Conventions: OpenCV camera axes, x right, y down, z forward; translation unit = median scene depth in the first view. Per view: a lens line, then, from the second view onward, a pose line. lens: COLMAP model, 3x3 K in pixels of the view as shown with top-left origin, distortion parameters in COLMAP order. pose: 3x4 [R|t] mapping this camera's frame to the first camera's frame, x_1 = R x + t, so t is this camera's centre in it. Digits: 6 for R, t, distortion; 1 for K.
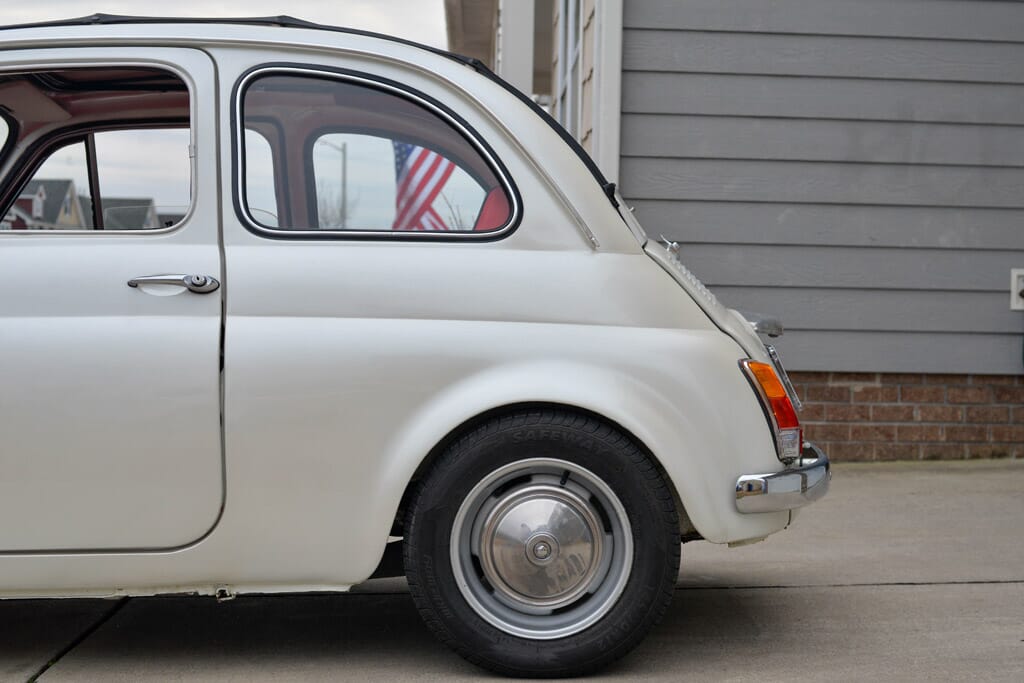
lens RADIAL K [[1465.4, 0, 512.8], [0, 1465.4, 327.4], [0, 0, 1]] dist [-0.109958, 0.082169]
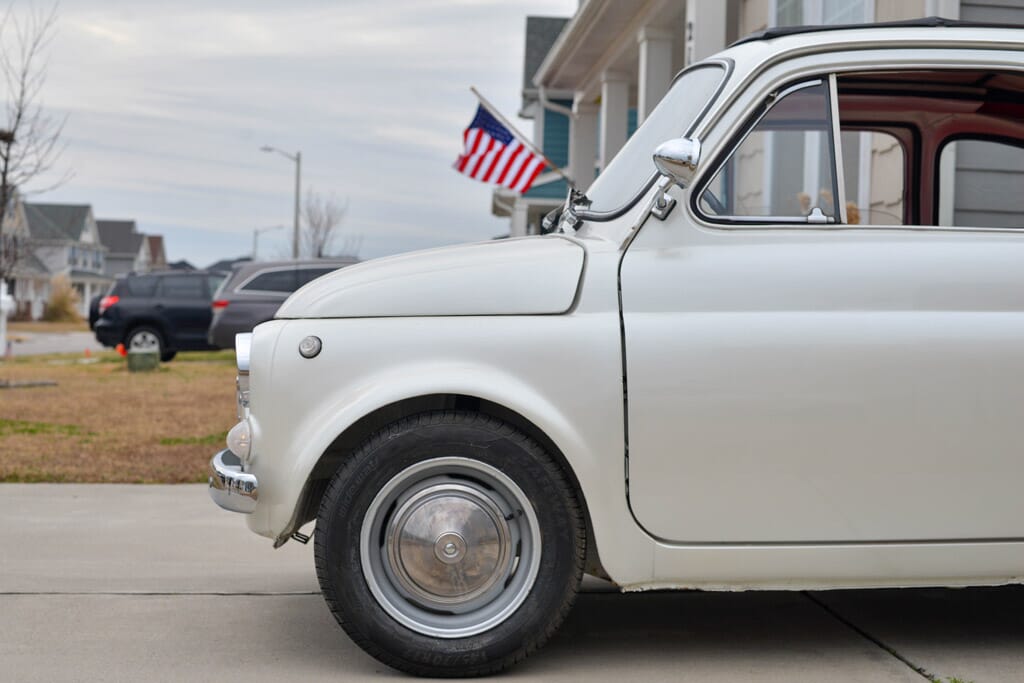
lens RADIAL K [[1436.9, 0, 509.2], [0, 1436.9, 348.4], [0, 0, 1]] dist [-0.105630, 0.040300]
pose [[0.999659, 0.012250, 0.023041, -0.630844], [-0.012445, 0.999888, 0.008363, 0.013549], [-0.022936, -0.008647, 0.999700, 0.004912]]
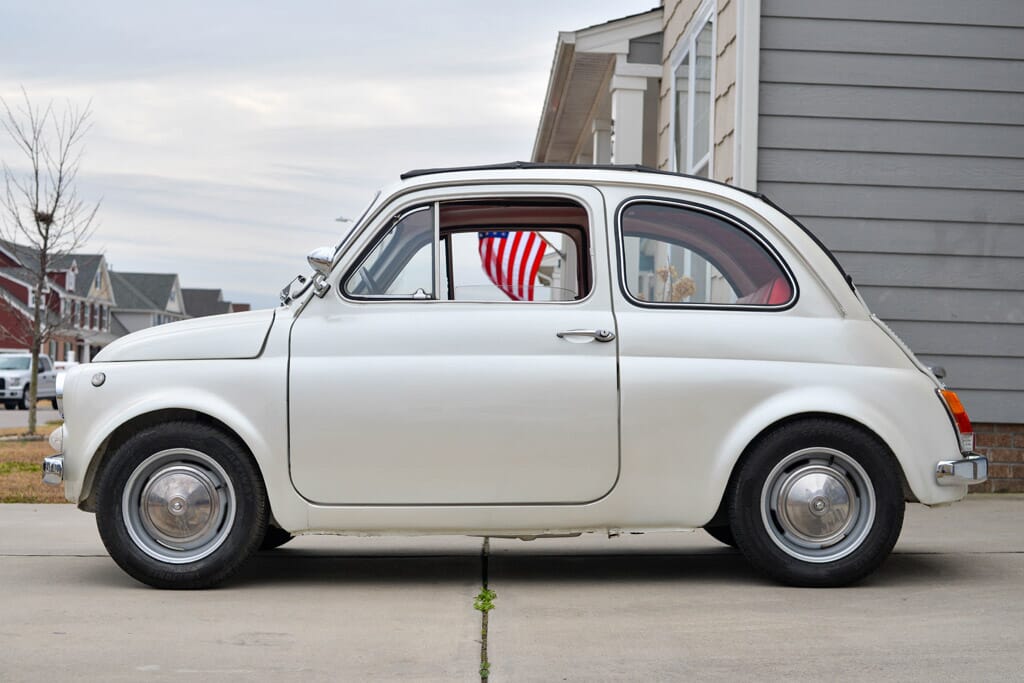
lens RADIAL K [[1401.3, 0, 512.0], [0, 1401.3, 341.5], [0, 0, 1]] dist [-0.085280, 0.016070]
pose [[0.999770, 0.009748, -0.019092, -0.272368], [-0.010550, 0.999045, -0.042397, 0.040171], [0.018660, 0.042589, 0.998918, -0.501030]]
